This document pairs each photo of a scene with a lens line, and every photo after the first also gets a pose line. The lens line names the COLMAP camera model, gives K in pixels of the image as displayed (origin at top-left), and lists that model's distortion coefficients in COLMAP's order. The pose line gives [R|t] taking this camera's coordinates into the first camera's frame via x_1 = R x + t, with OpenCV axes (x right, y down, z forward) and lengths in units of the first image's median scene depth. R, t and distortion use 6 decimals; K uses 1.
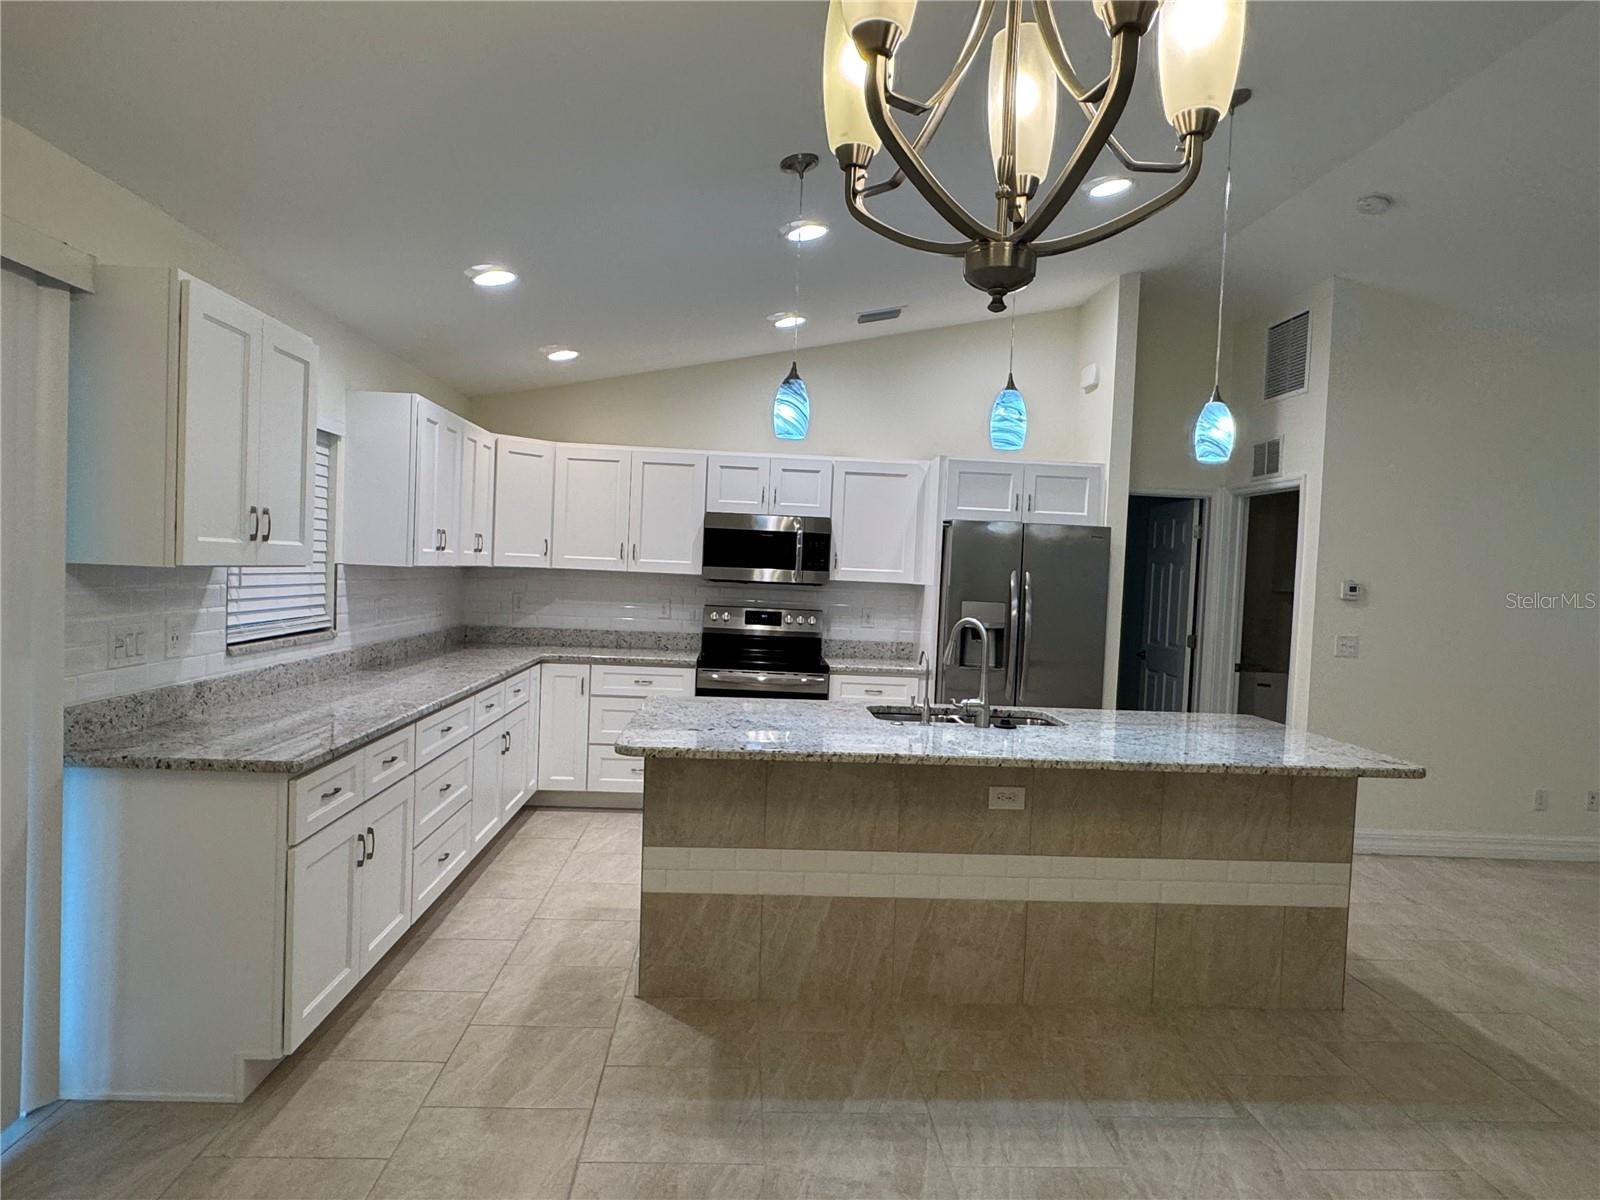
lens RADIAL K [[966.5, 0, 786.8], [0, 966.5, 604.6], [0, 0, 1]] dist [-0.007346, 0.005273]
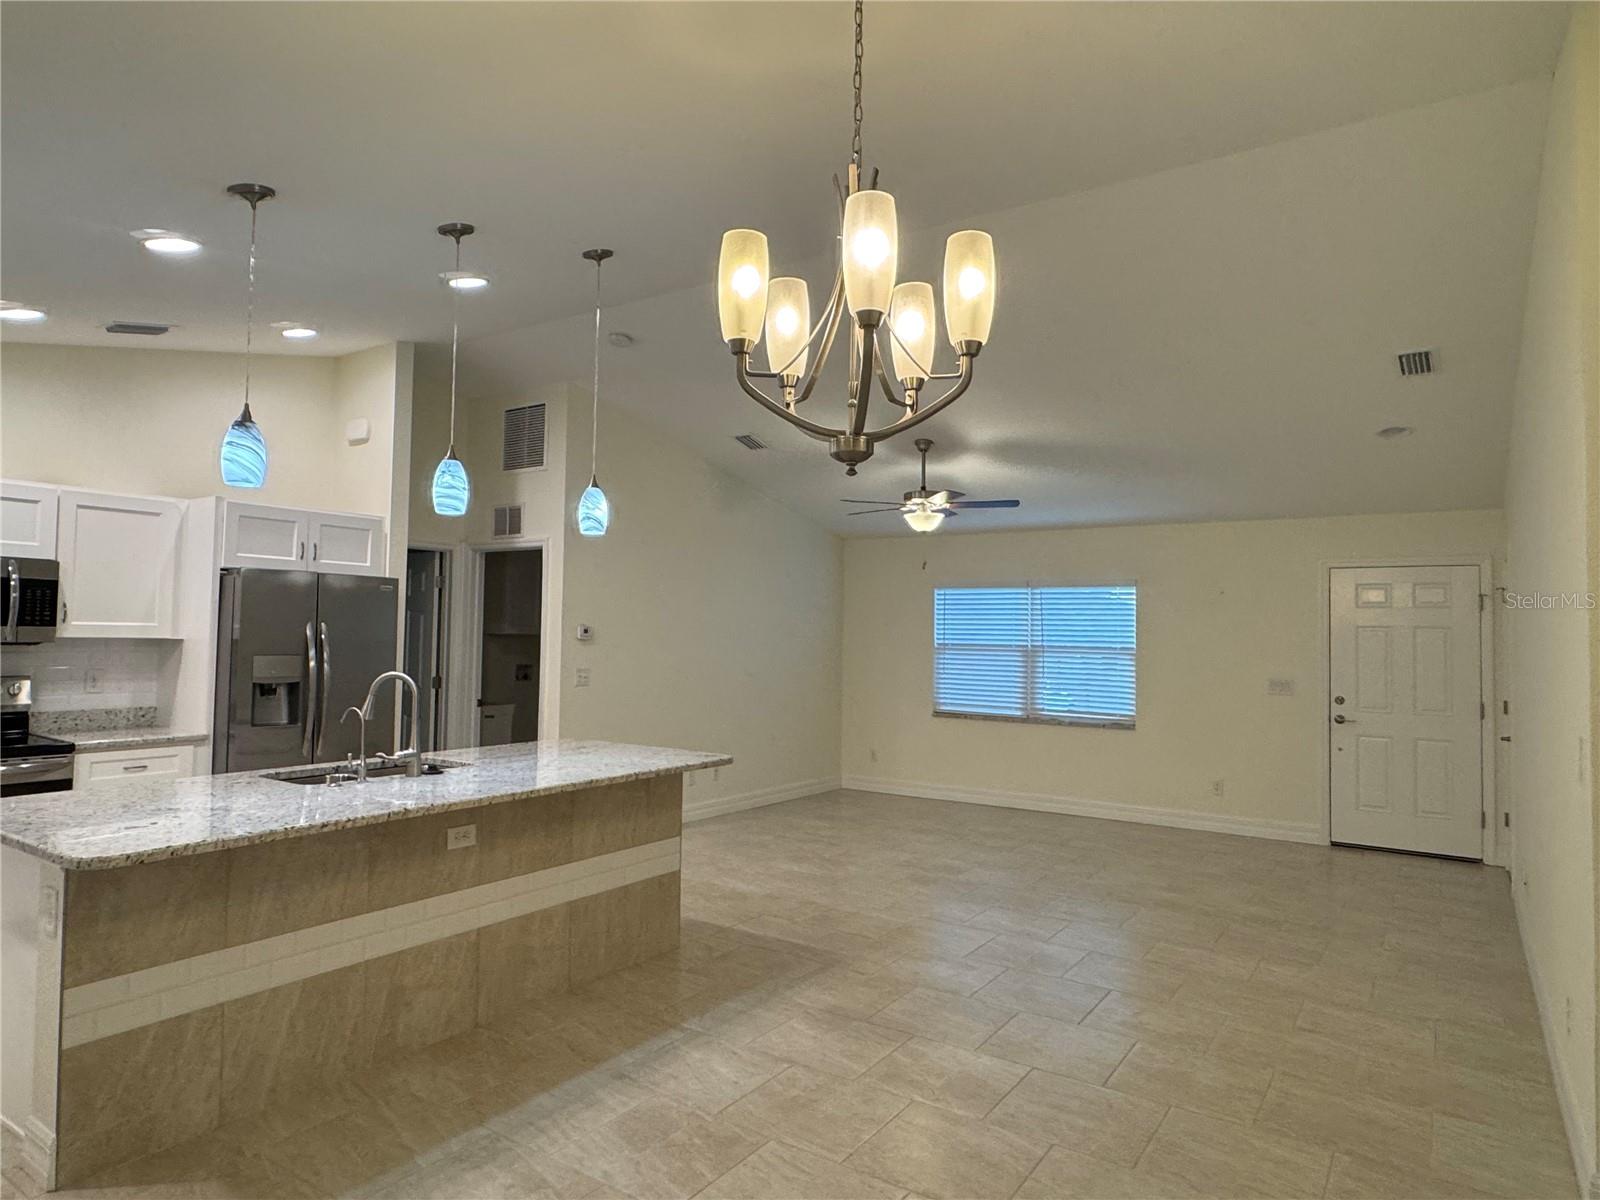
lens RADIAL K [[966.5, 0, 798.2], [0, 966.5, 598.5], [0, 0, 1]] dist [-0.007346, 0.005273]
pose [[0.598527, -0.001132, 0.801102, -0.392141], [0.038501, 0.998884, -0.027353, -0.020336], [-0.800177, 0.047214, 0.597903, 0.040480]]
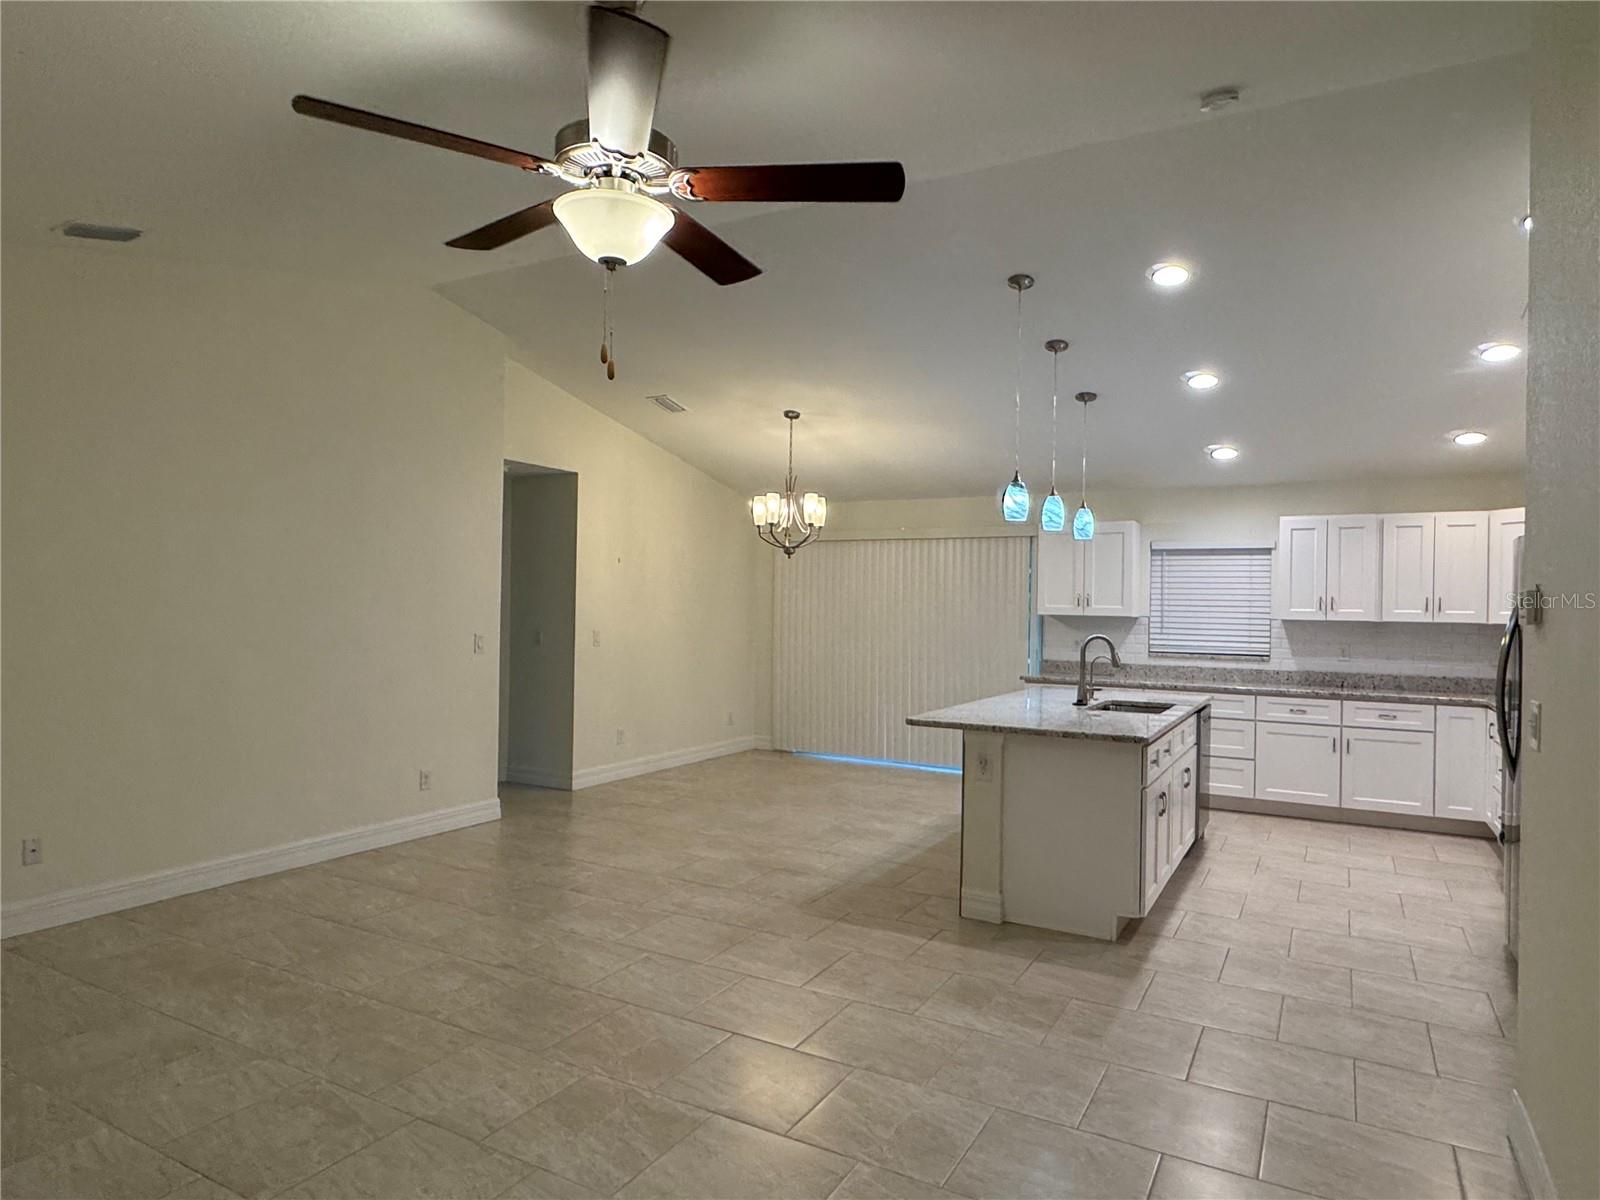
lens RADIAL K [[966.5, 0, 789.2], [0, 966.5, 602.5], [0, 0, 1]] dist [-0.007346, 0.005273]
pose [[-0.536654, -0.053659, -0.842094, 1.825329], [-0.070944, 0.997312, -0.018338, 0.026249], [0.840815, 0.049901, -0.539018, 1.475157]]
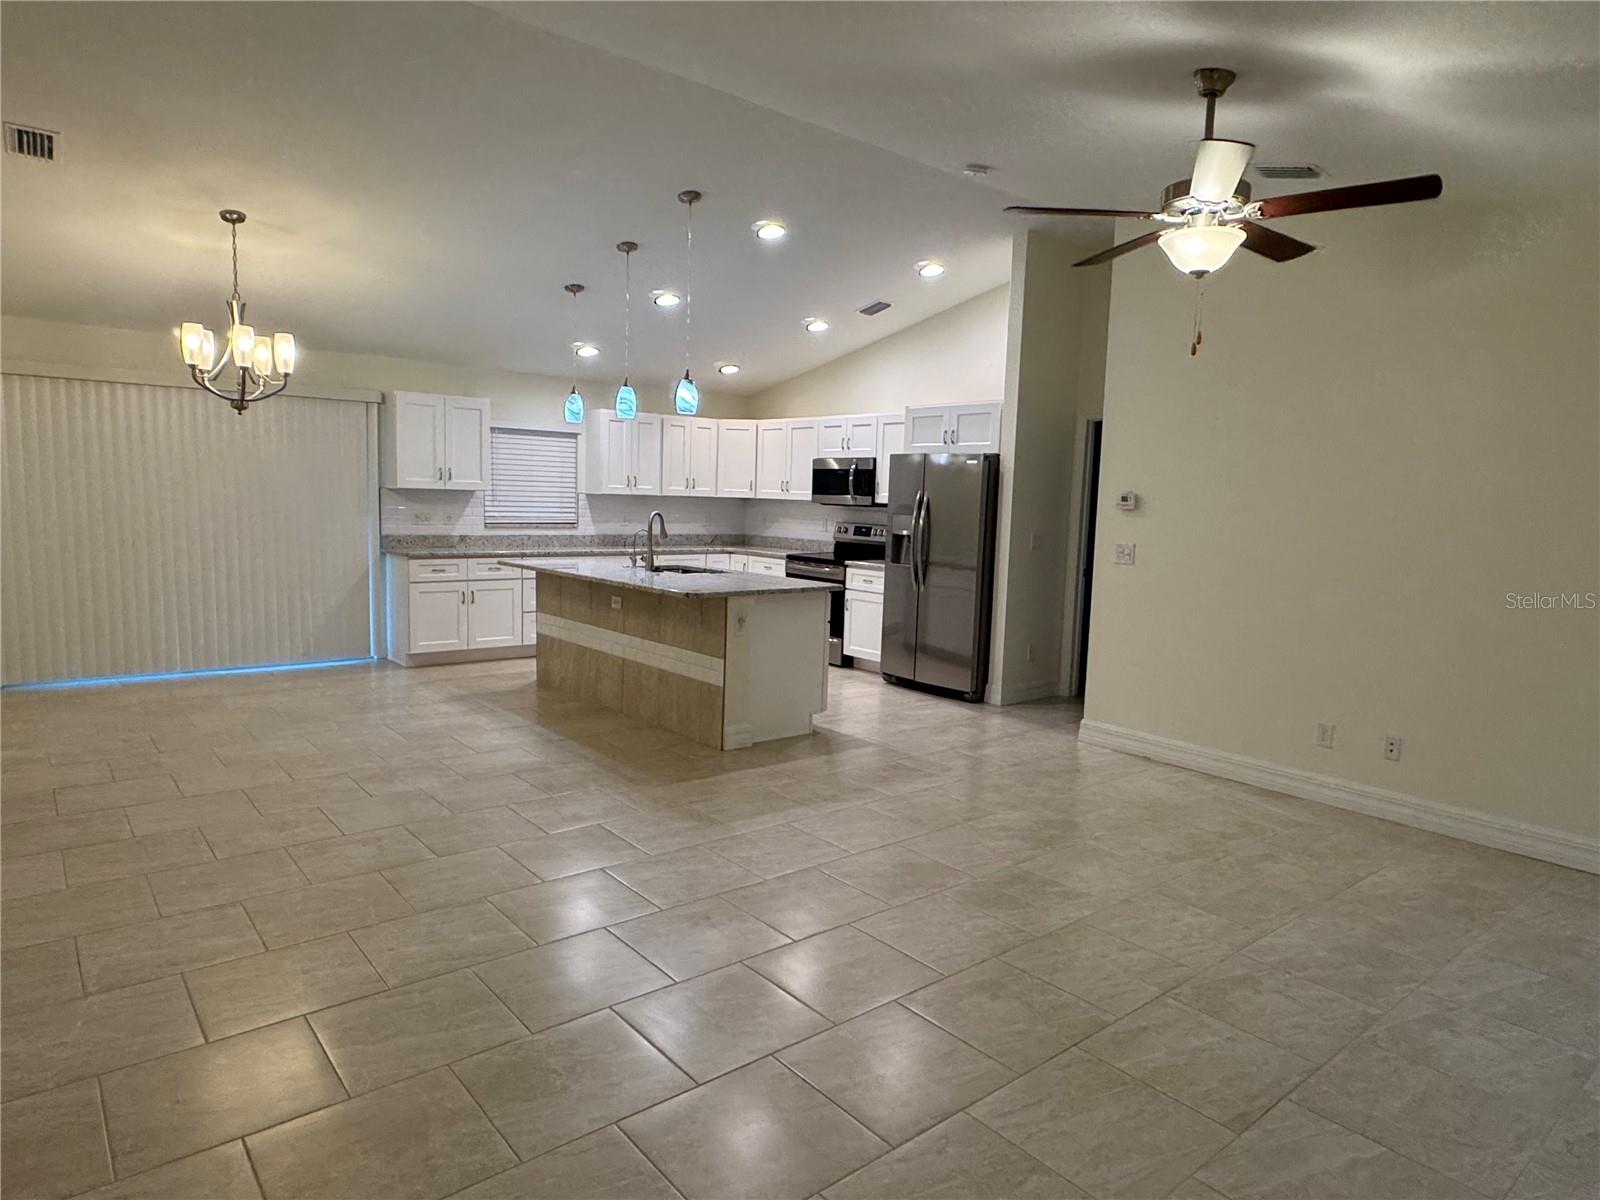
lens RADIAL K [[966.5, 0, 804.4], [0, 966.5, 601.6], [0, 0, 1]] dist [-0.007346, 0.005273]
pose [[0.601949, 0.063918, -0.795972, 1.890664], [-0.035374, 0.997947, 0.053386, 0.079678], [0.797751, -0.003979, 0.602975, 0.134285]]
